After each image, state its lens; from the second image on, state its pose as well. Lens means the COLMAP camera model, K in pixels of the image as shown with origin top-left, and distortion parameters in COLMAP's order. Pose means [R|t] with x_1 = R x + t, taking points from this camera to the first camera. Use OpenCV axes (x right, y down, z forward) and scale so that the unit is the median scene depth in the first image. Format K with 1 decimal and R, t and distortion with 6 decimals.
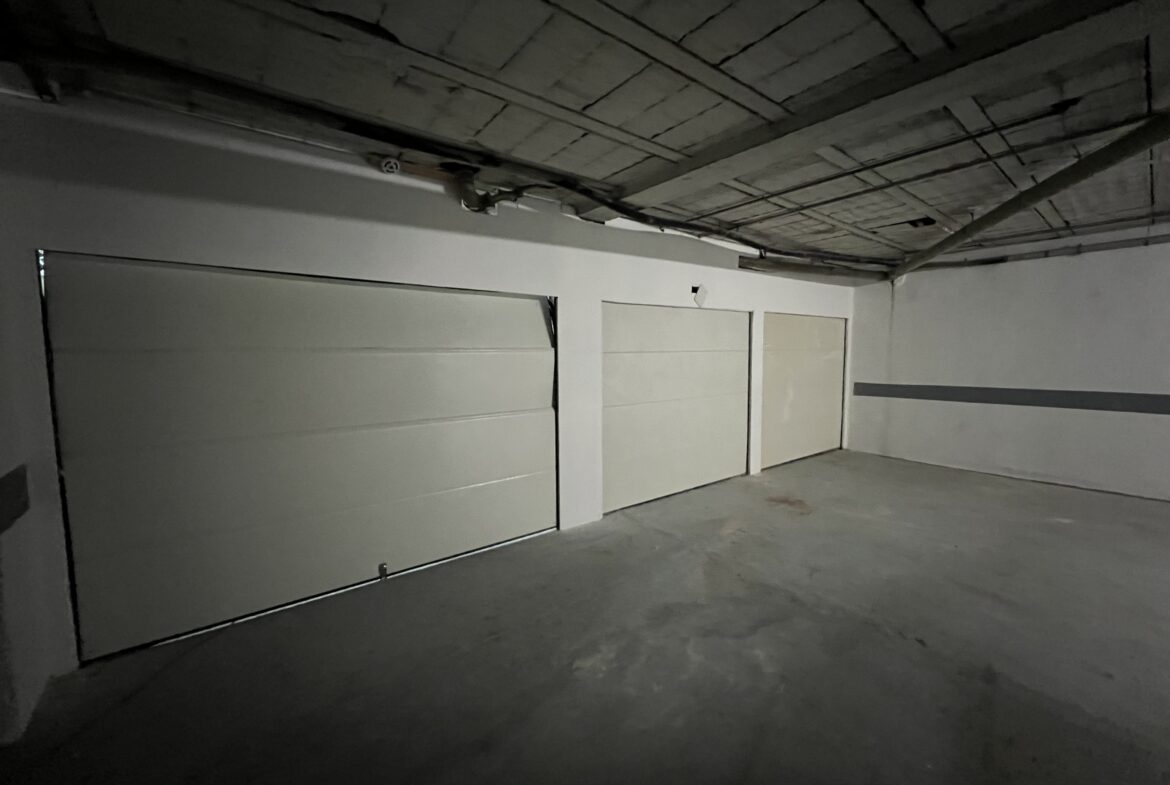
lens RADIAL K [[460.7, 0, 584.6], [0, 460.7, 387.2], [0, 0, 1]] dist [0.002045, 0.000738]
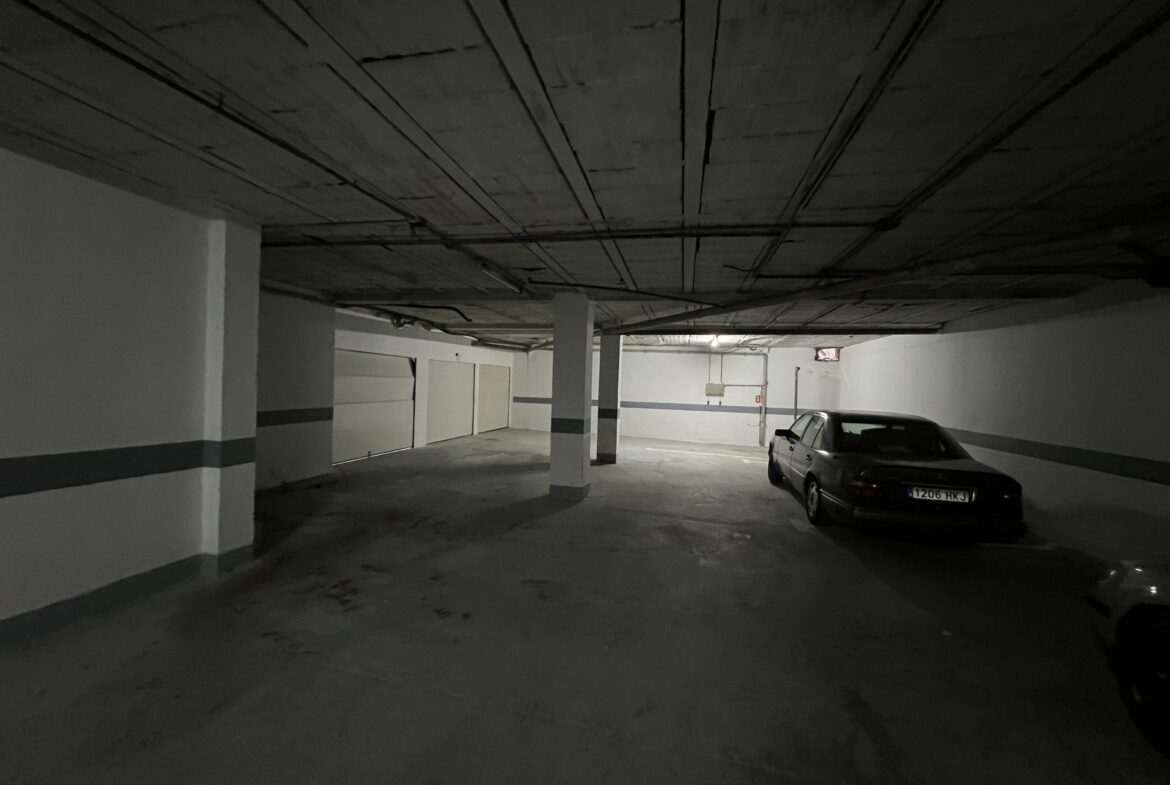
lens RADIAL K [[466.2, 0, 580.3], [0, 466.2, 390.1], [0, 0, 1]] dist [-0.000883, 0.000798]
pose [[0.781463, 0.022756, 0.623537, -1.020087], [0.010867, 0.998687, -0.050067, 0.137096], [-0.623857, 0.045901, 0.780189, -1.725078]]
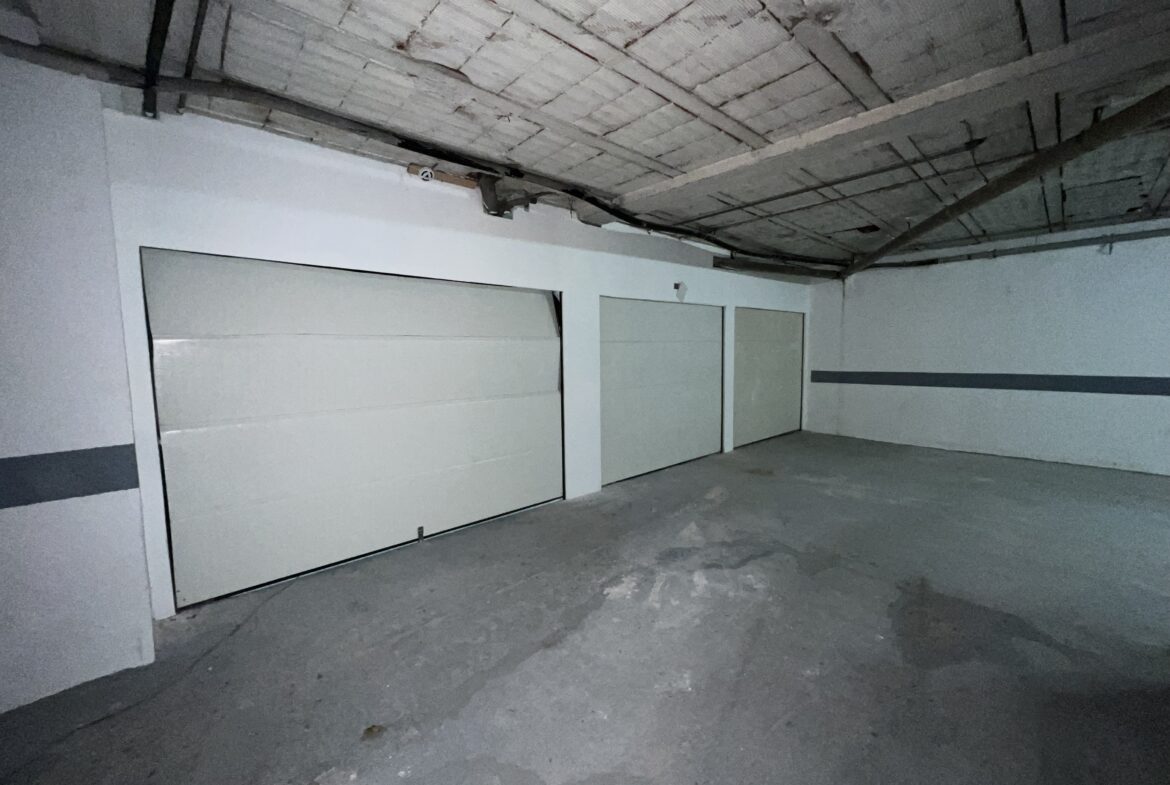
lens RADIAL K [[460.7, 0, 582.8], [0, 460.7, 386.4], [0, 0, 1]] dist [0.002045, 0.000738]
pose [[0.996807, -0.012515, 0.078857, -0.103430], [0.012290, 0.999919, 0.003344, 0.032859], [-0.078893, -0.002364, 0.996880, -0.127962]]
